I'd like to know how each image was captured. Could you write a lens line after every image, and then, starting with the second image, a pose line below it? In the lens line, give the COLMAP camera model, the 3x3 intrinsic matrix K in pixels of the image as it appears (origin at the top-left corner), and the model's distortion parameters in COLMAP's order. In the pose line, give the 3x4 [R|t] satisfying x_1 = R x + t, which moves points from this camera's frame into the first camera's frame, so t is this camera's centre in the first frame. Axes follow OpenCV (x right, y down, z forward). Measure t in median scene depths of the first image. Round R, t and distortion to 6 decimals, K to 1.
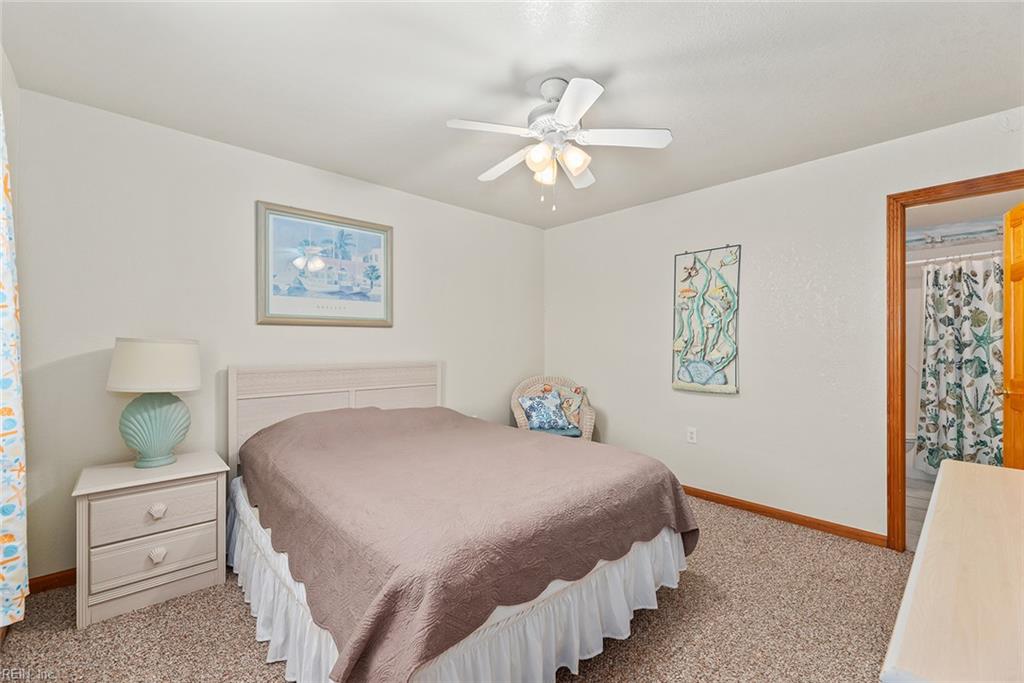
lens RADIAL K [[417.5, 0, 513.7], [0, 417.5, 342.5], [0, 0, 1]] dist [-0.010625, 0.004433]
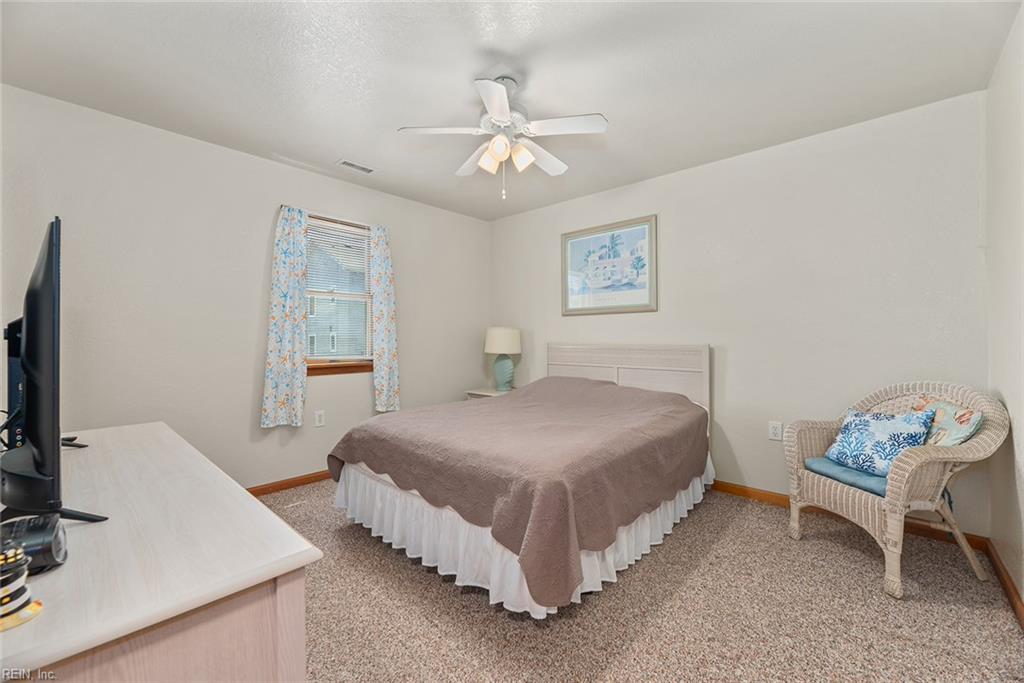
lens RADIAL K [[417.5, 0, 511.5], [0, 417.5, 336.0], [0, 0, 1]] dist [-0.010625, 0.004433]
pose [[0.096144, -0.000238, -0.995367, 3.096686], [0.008263, 0.999966, 0.000559, 0.093394], [0.995333, -0.008279, 0.096142, 2.383193]]
